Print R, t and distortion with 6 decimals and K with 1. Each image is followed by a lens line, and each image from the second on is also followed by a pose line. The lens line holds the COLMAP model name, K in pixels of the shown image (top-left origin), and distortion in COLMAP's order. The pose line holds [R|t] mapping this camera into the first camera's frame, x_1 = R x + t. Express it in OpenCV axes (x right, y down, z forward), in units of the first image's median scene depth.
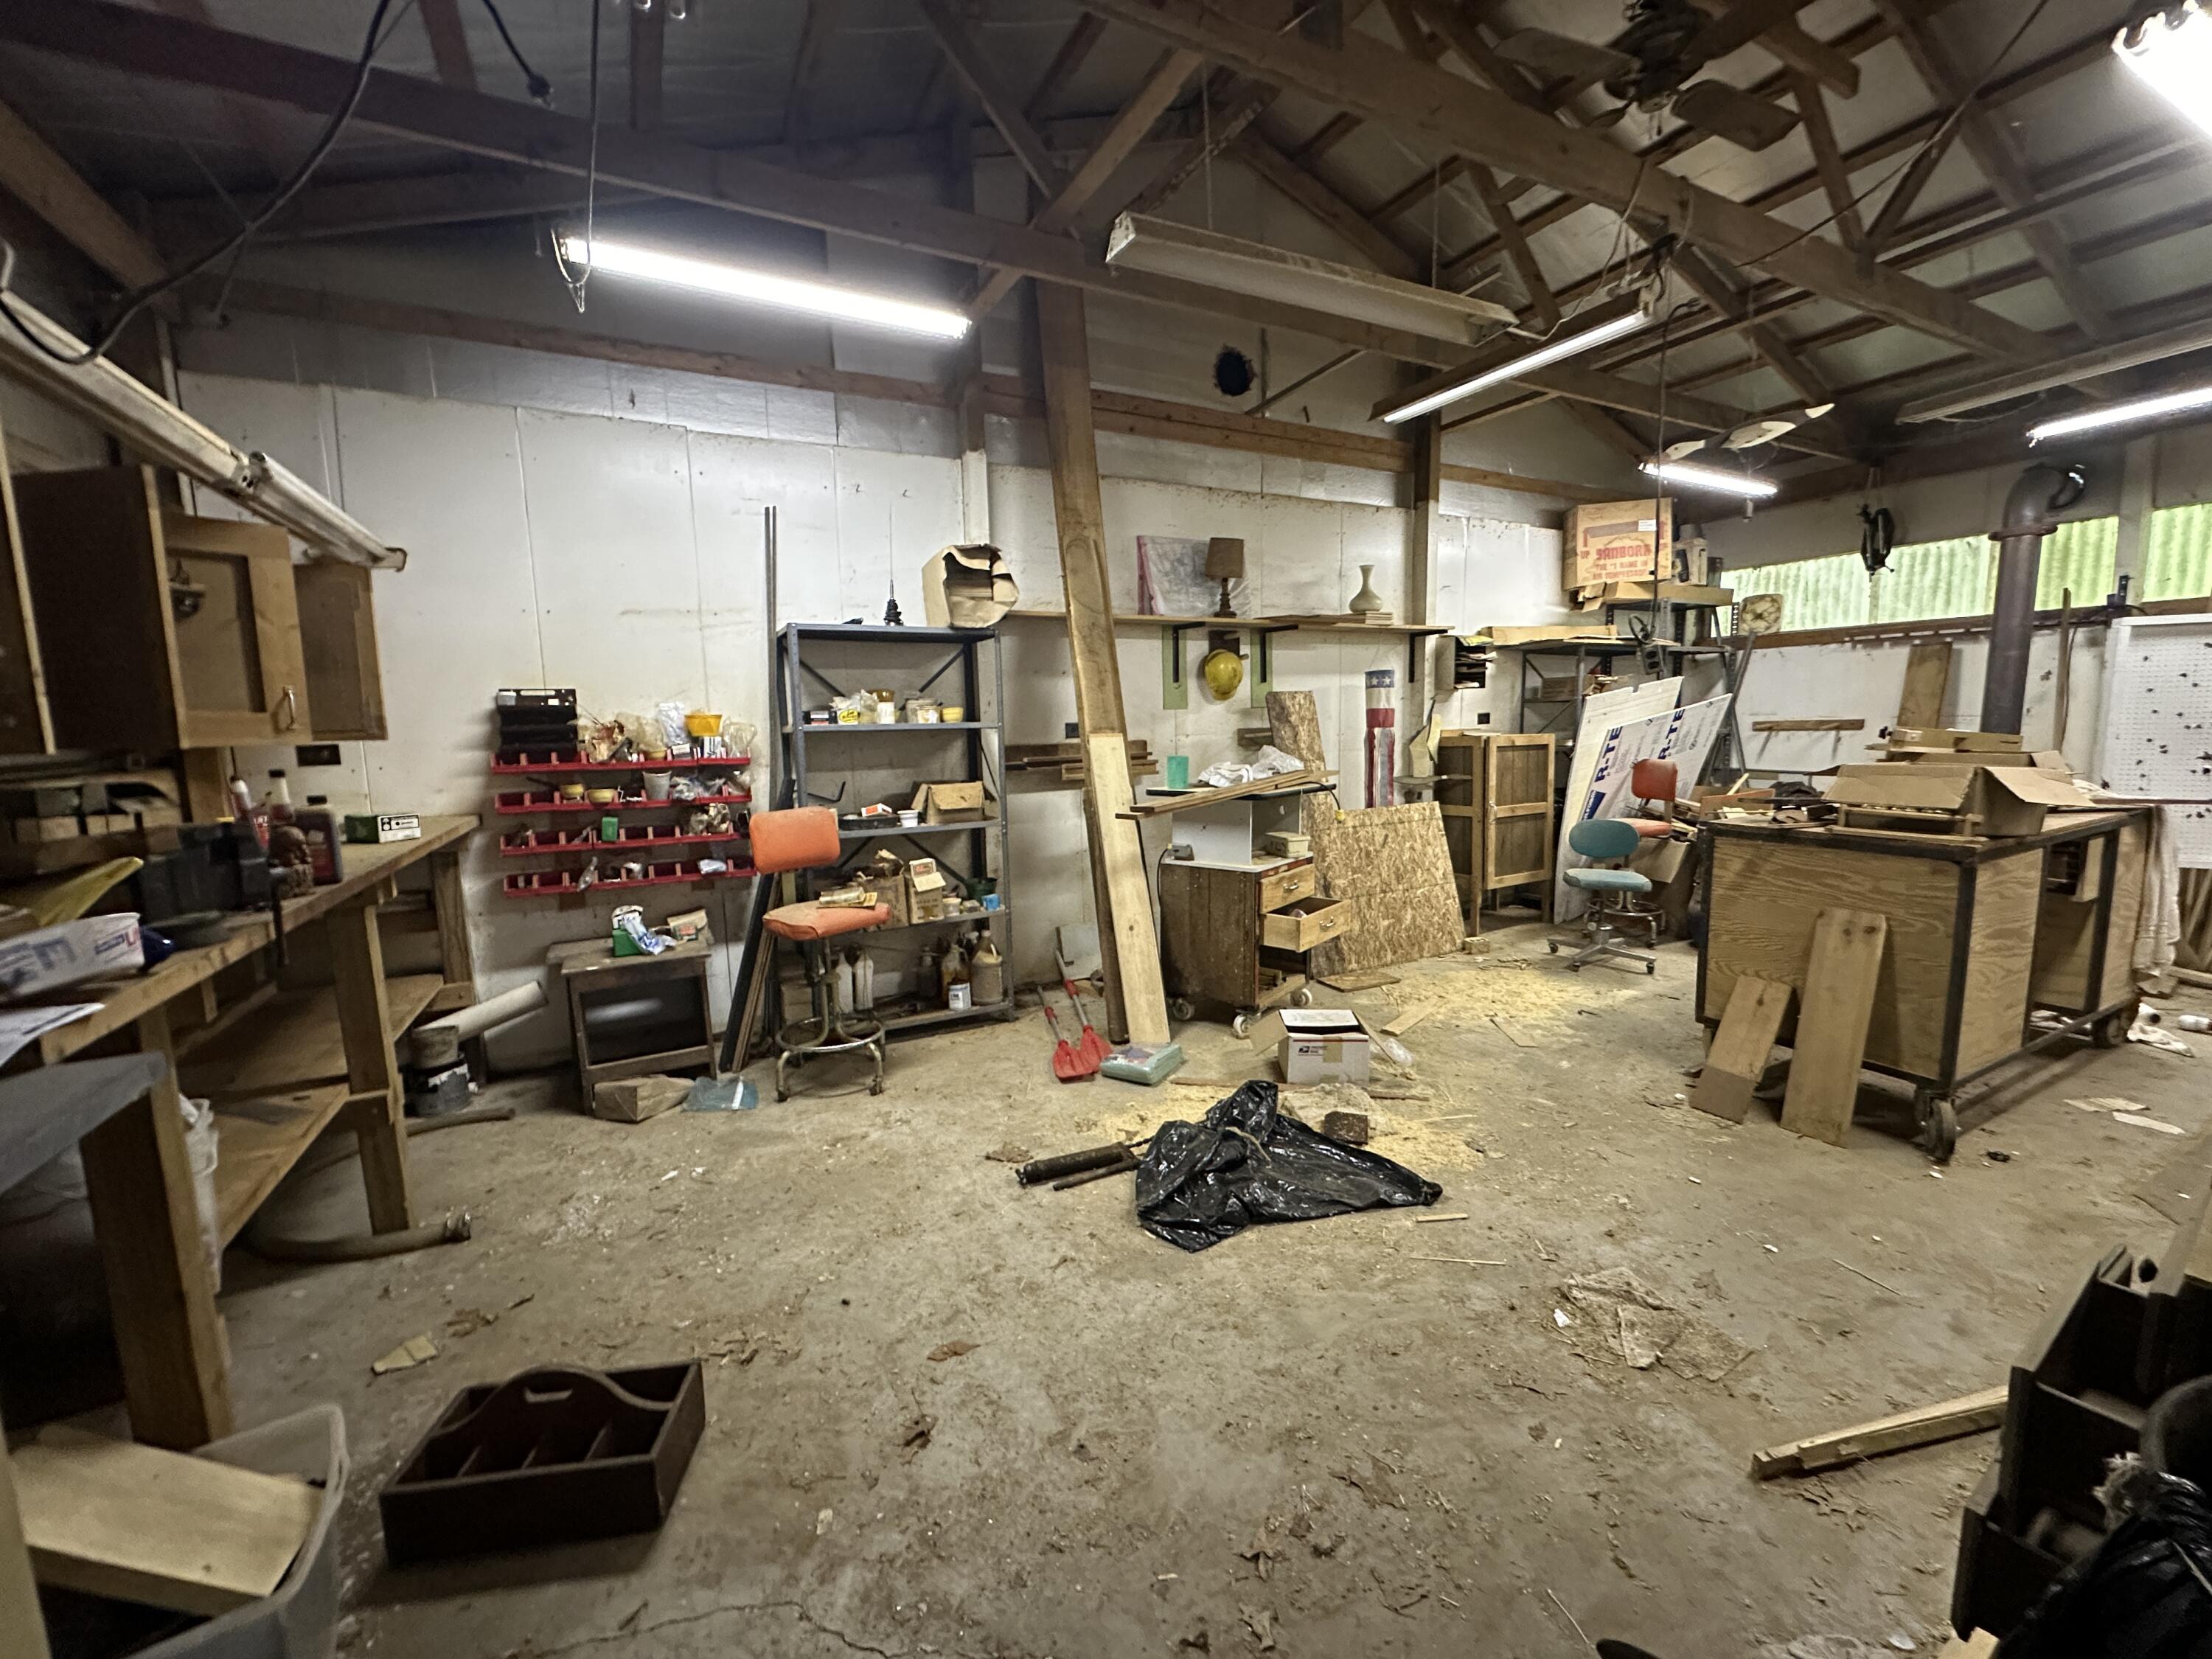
lens RADIAL K [[883.5, 0, 1104.4], [0, 883.5, 828.9], [0, 0, 1]] dist [-0.002365, 0.000204]
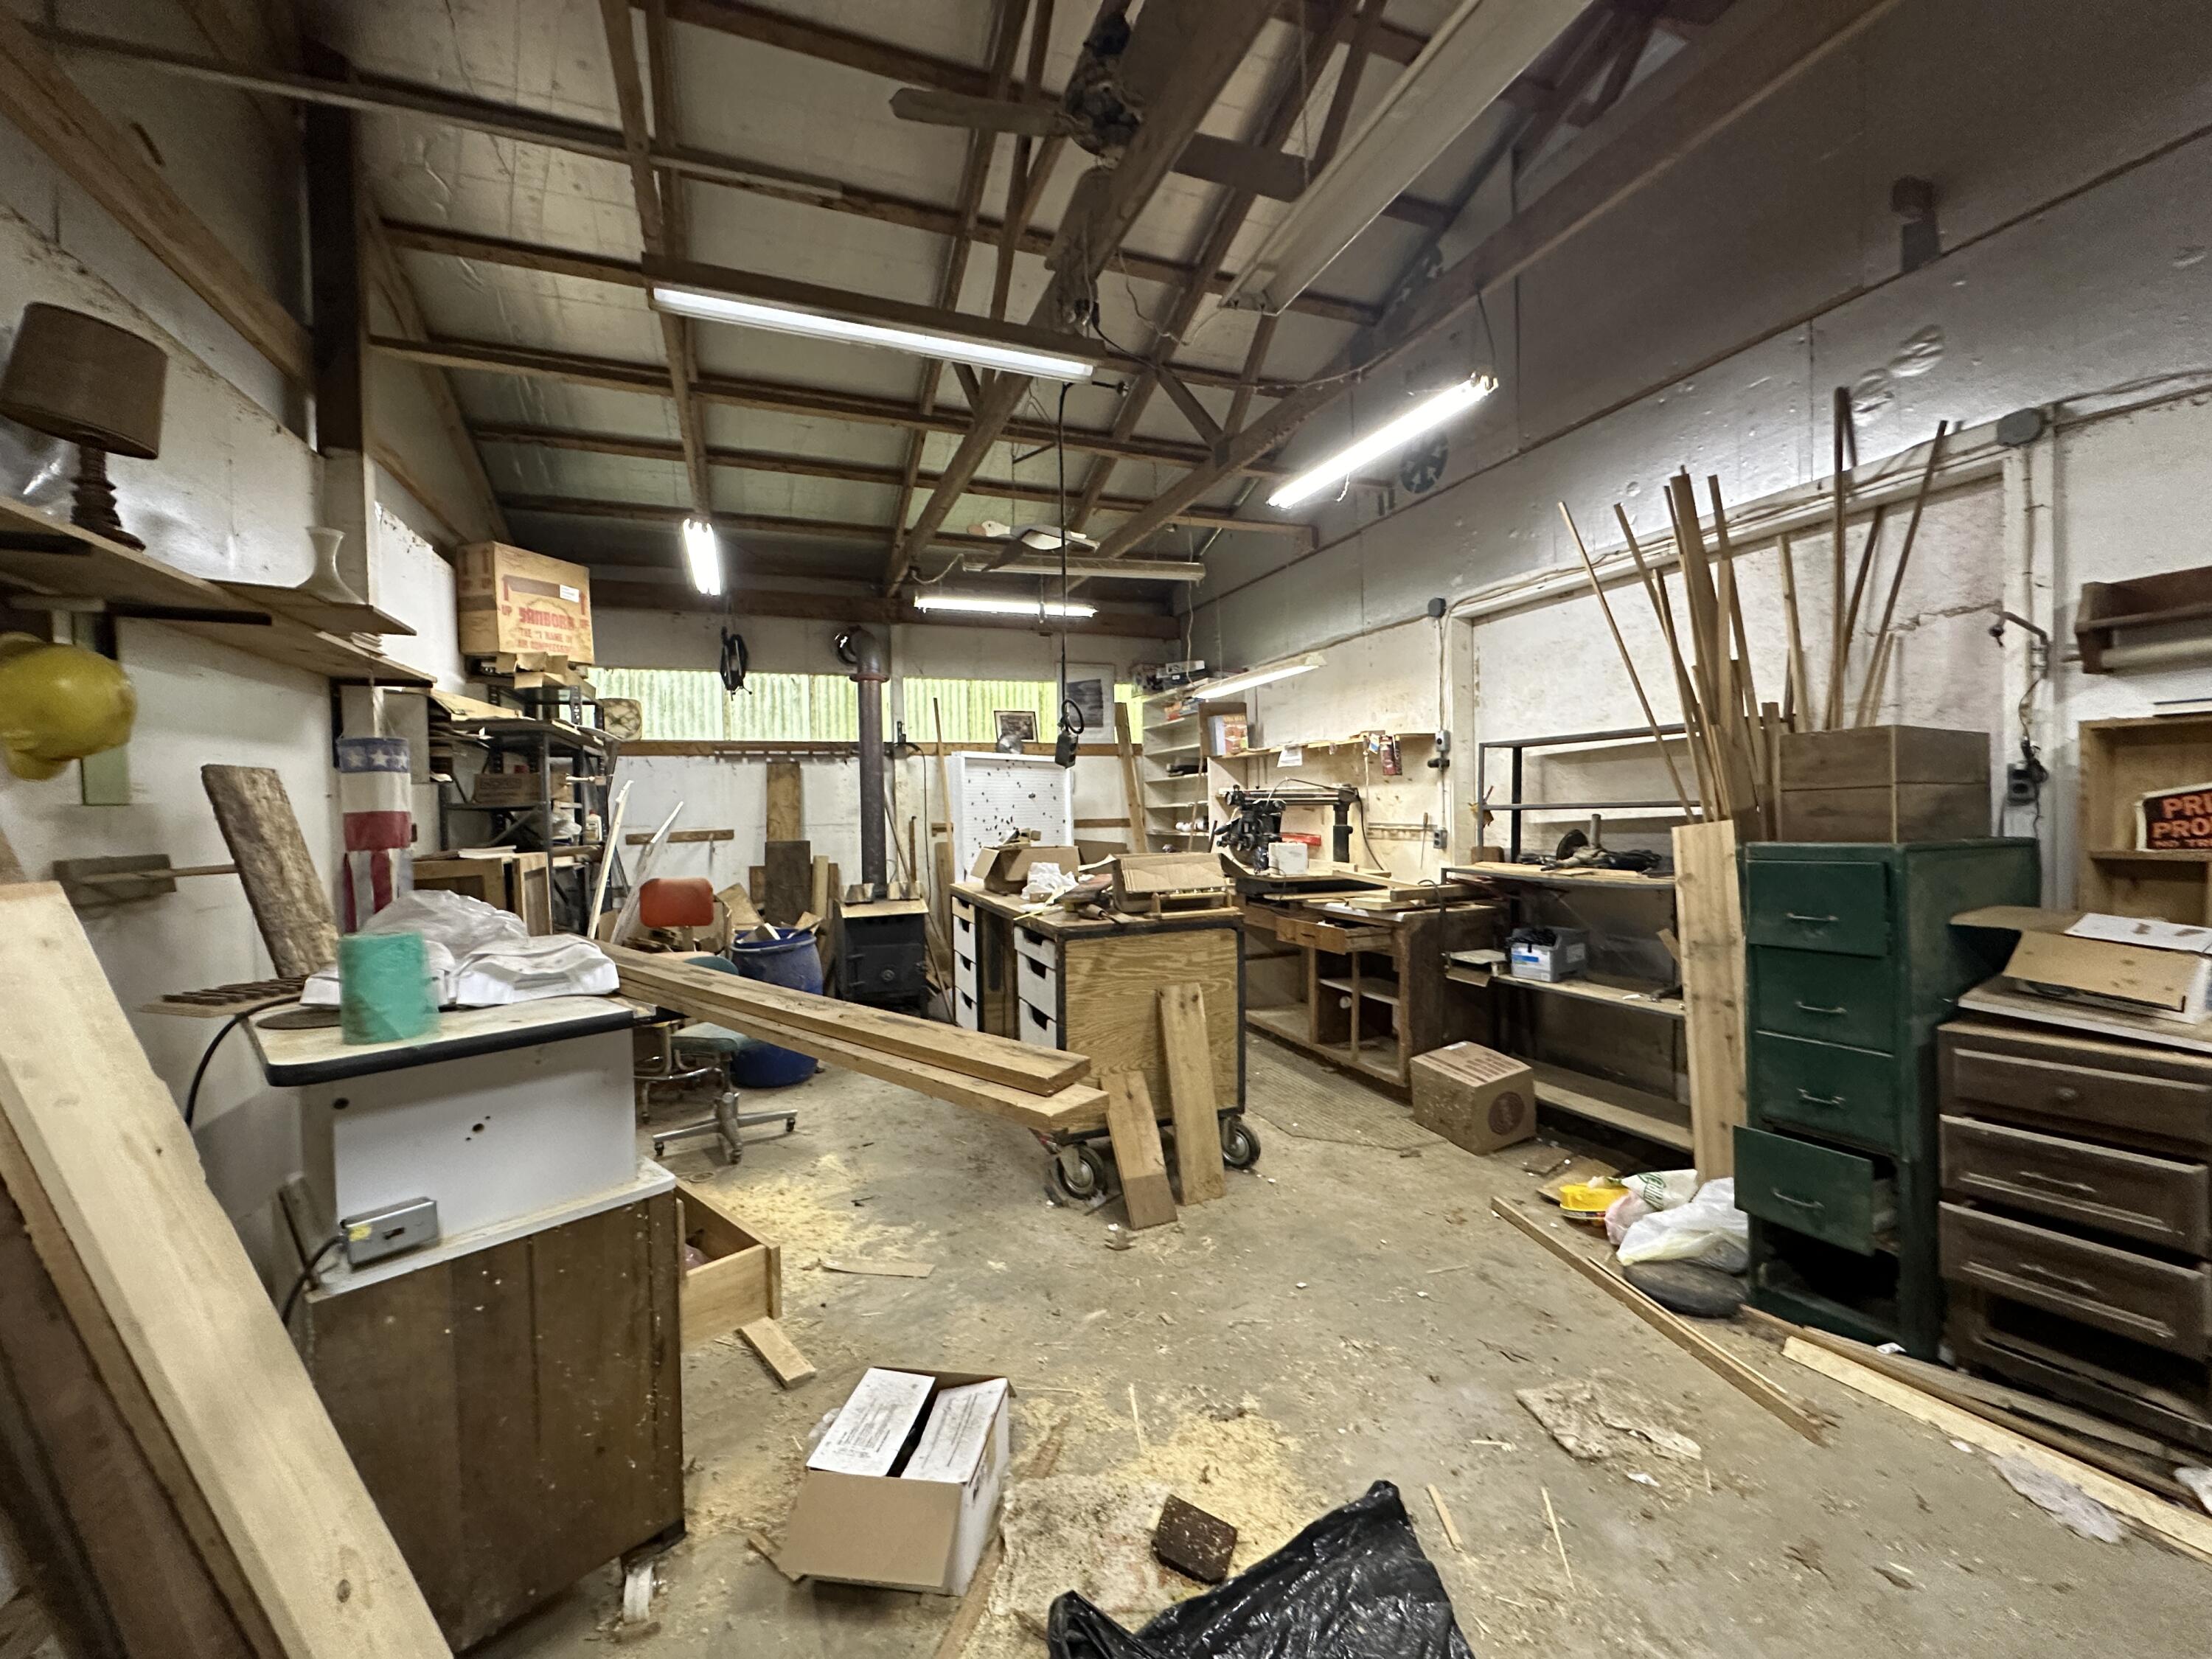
lens RADIAL K [[883.5, 0, 1102.7], [0, 883.5, 833.1], [0, 0, 1]] dist [-0.002365, 0.000204]
pose [[0.097829, -0.011238, 0.995140, -0.141175], [0.144884, 0.989444, -0.003069, -0.055060], [-0.984600, 0.144480, 0.098424, 0.477831]]
